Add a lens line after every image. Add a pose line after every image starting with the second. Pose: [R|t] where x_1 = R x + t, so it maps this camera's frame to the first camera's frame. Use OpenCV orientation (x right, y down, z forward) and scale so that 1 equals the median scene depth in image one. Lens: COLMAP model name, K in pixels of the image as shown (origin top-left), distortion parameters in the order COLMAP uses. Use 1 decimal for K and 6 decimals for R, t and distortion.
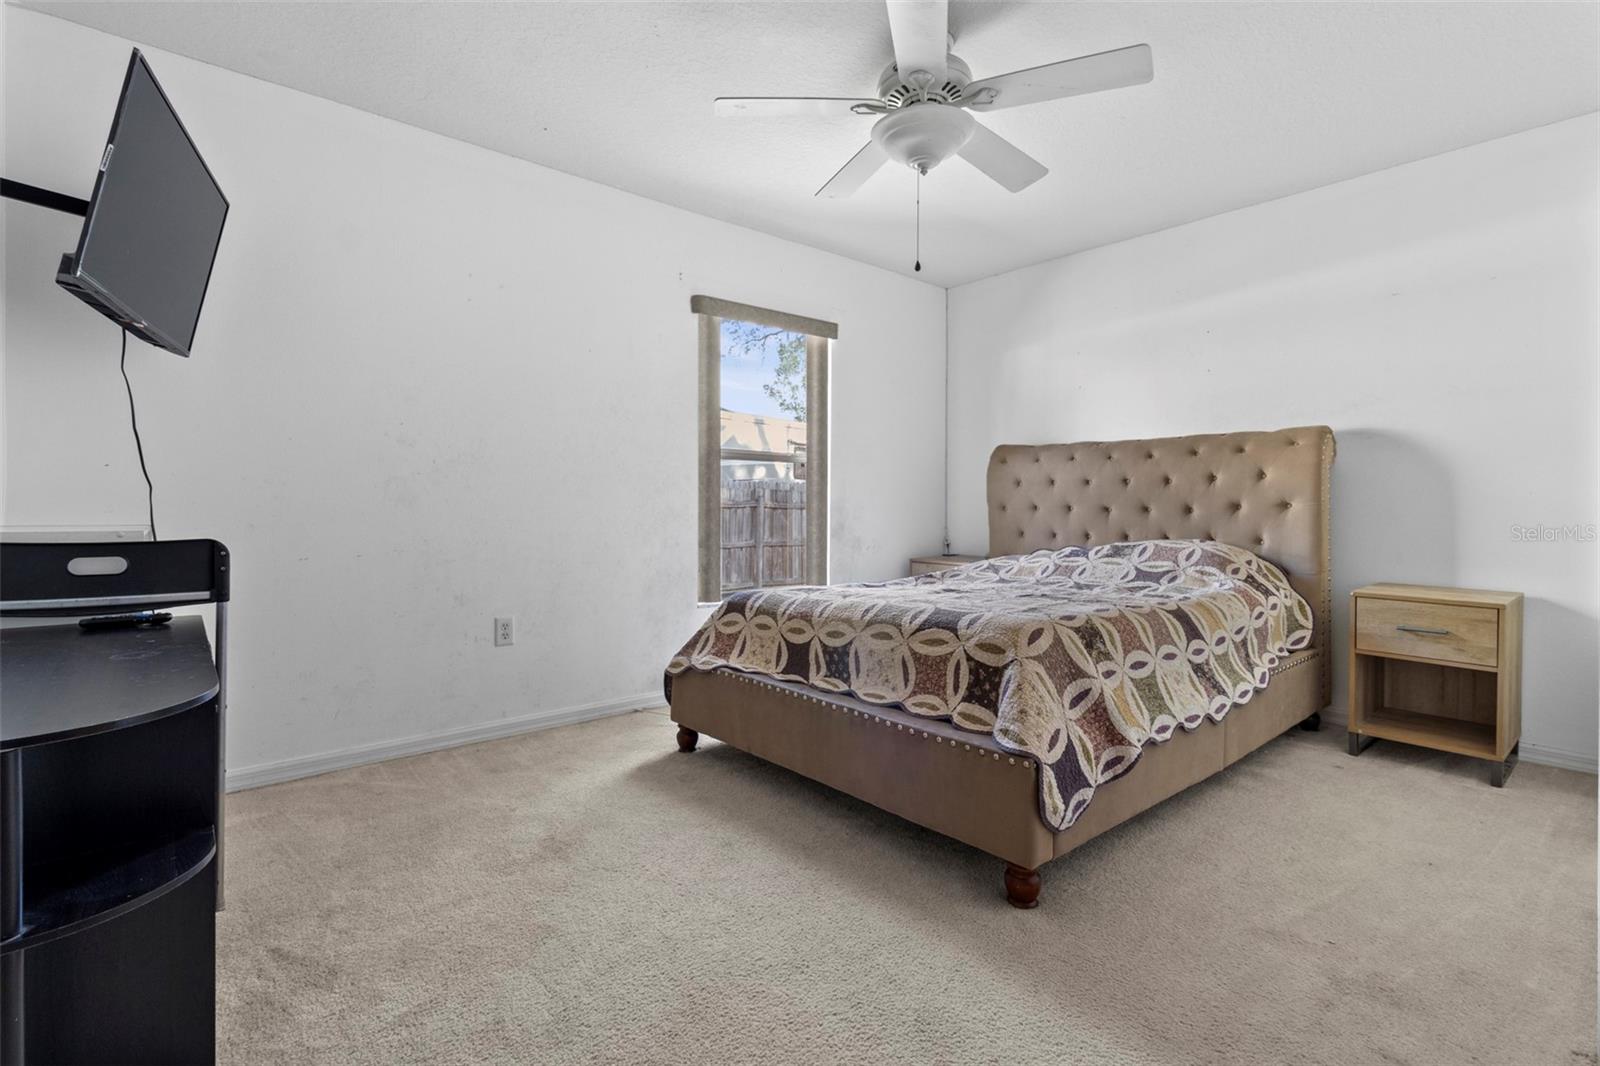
lens RADIAL K [[743.0, 0, 801.5], [0, 743.0, 518.9], [0, 0, 1]] dist [0.001234, 0.000450]
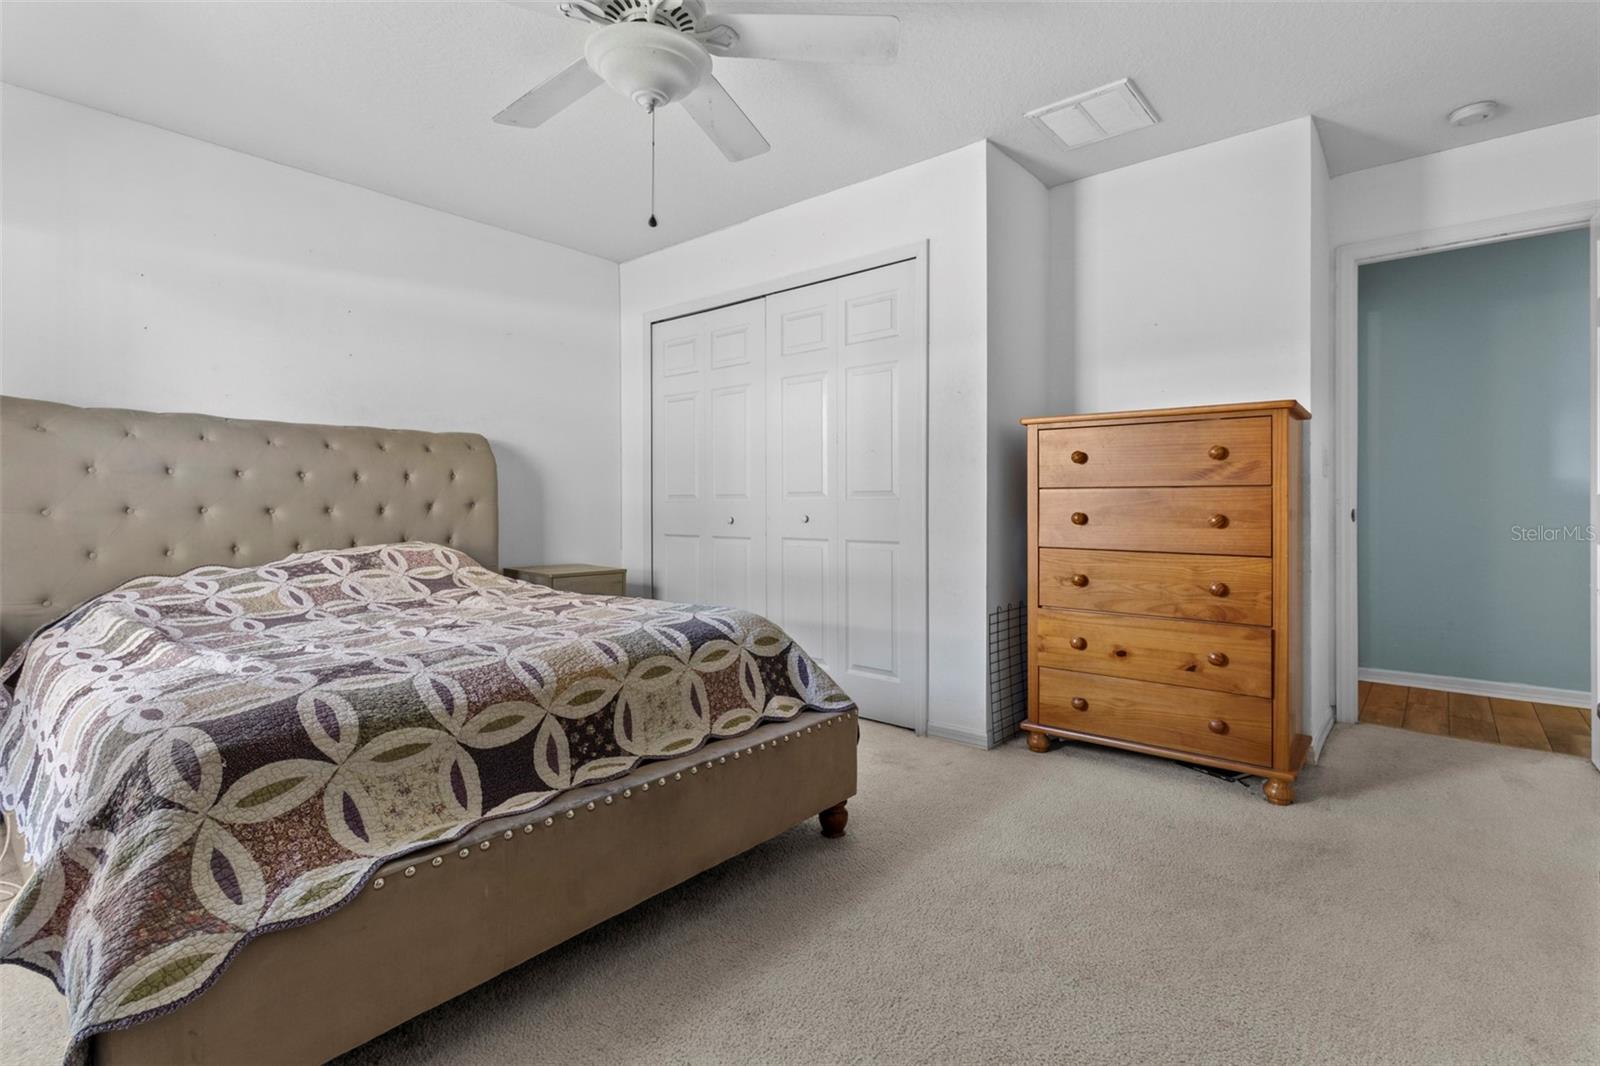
lens RADIAL K [[743.0, 0, 801.9], [0, 743.0, 526.3], [0, 0, 1]] dist [0.001234, 0.000450]
pose [[-0.148430, -0.032568, 0.988386, -0.655937], [0.018560, 0.999190, 0.035712, -0.022039], [-0.988749, 0.023645, -0.147705, 0.907900]]
